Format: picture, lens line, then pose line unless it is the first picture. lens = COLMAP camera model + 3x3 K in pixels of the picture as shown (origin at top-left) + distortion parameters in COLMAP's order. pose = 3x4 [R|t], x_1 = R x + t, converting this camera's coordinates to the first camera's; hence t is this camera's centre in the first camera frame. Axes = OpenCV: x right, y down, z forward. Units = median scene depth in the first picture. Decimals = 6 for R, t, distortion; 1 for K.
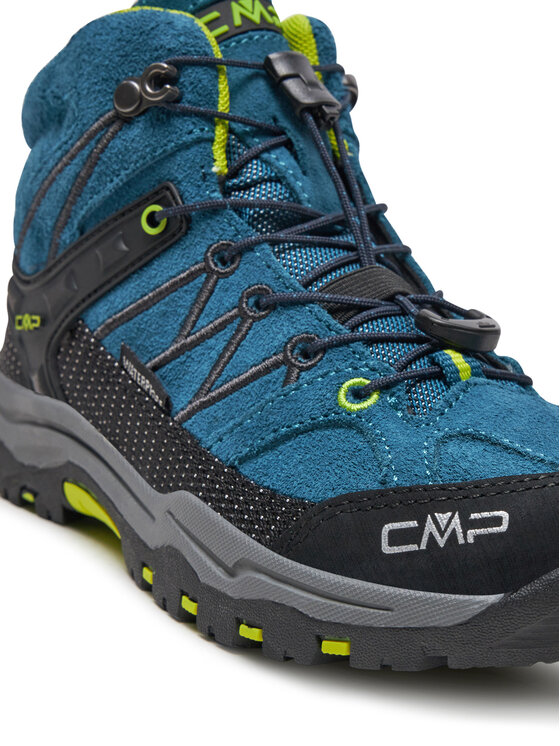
lens RADIAL K [[1797.2, 0, 280.0], [0, 1797.2, 373.0], [0, 0, 1]] dist [0.026774, -0.032969]
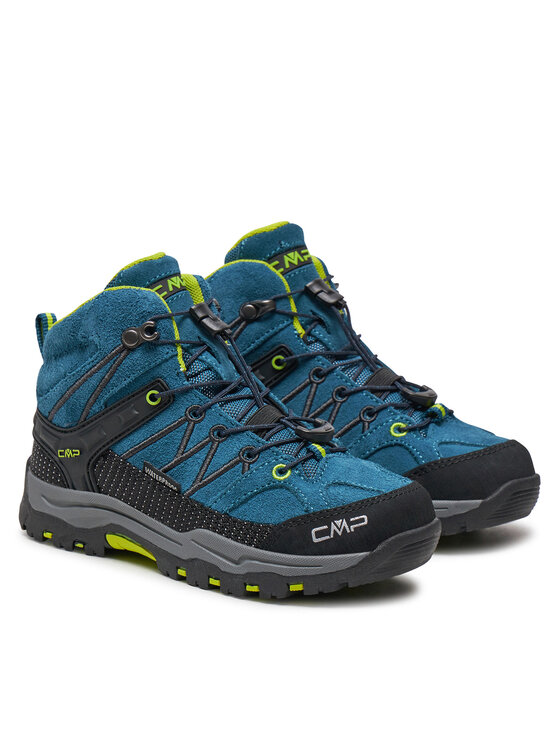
lens RADIAL K [[2203.0, 0, 280.0], [0, 2203.0, 373.0], [0, 0, 1]] dist [0.056879, 0.376835]
pose [[0.949128, -0.140590, 0.281762, -0.650032], [0.132618, 0.990040, 0.047265, -0.218472], [-0.285601, -0.007494, 0.958319, -1.451471]]
